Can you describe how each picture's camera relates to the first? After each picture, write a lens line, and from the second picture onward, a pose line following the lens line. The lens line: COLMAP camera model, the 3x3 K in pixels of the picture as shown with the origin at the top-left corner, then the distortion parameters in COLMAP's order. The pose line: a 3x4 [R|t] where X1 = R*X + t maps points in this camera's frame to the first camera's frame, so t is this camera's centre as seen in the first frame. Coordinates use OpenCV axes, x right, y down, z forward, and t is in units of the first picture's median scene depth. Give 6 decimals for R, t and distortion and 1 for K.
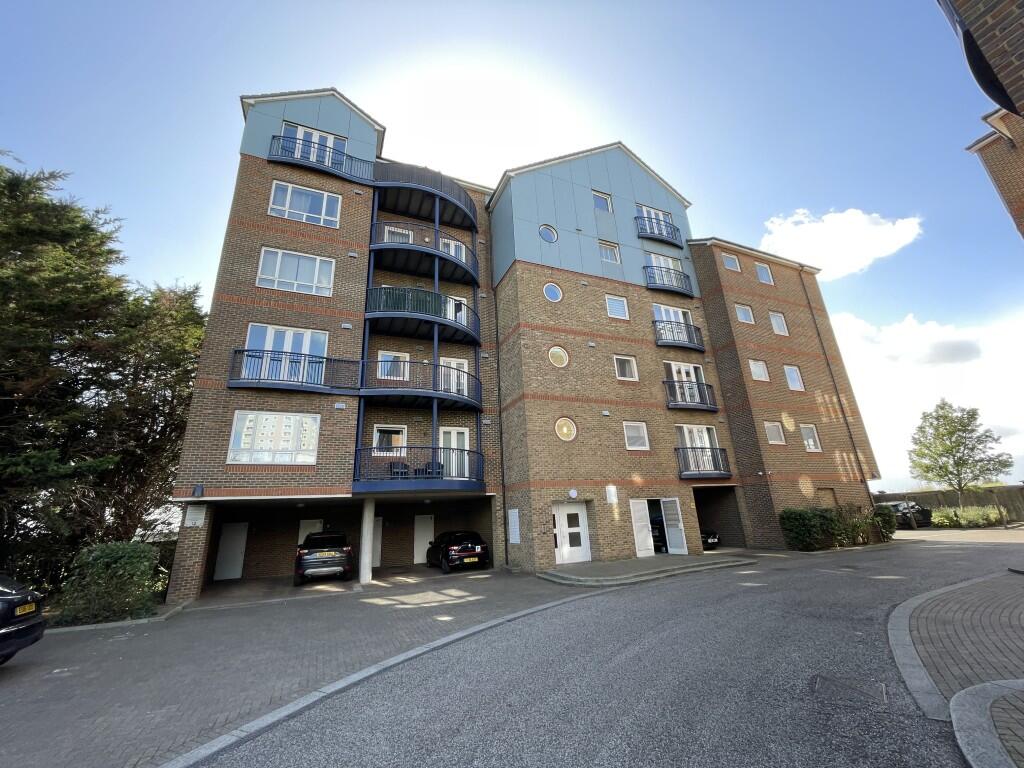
lens RADIAL K [[410.4, 0, 510.7], [0, 410.4, 381.8], [0, 0, 1]] dist [-0.003532, -0.000222]
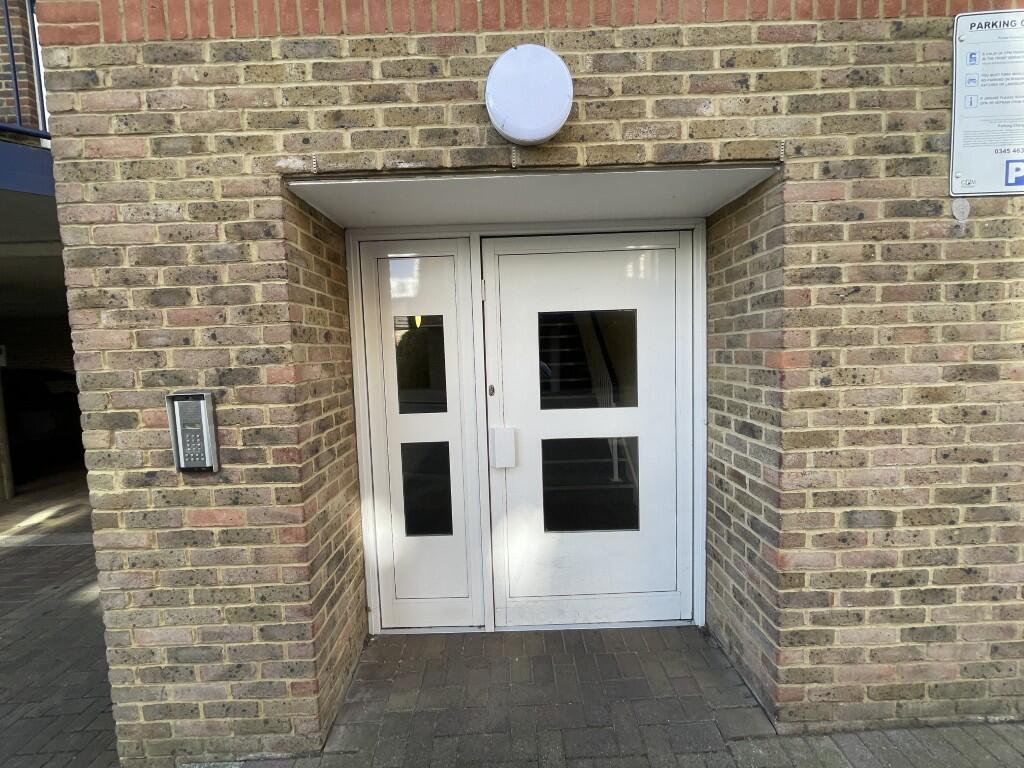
lens RADIAL K [[410.4, 0, 509.6], [0, 410.4, 383.6], [0, 0, 1]] dist [-0.003532, -0.000222]
pose [[0.916848, 0.047976, -0.396342, 0.184641], [0.119032, 0.914752, 0.386083, 0.290975], [0.381078, -0.401157, 0.832978, 0.877343]]
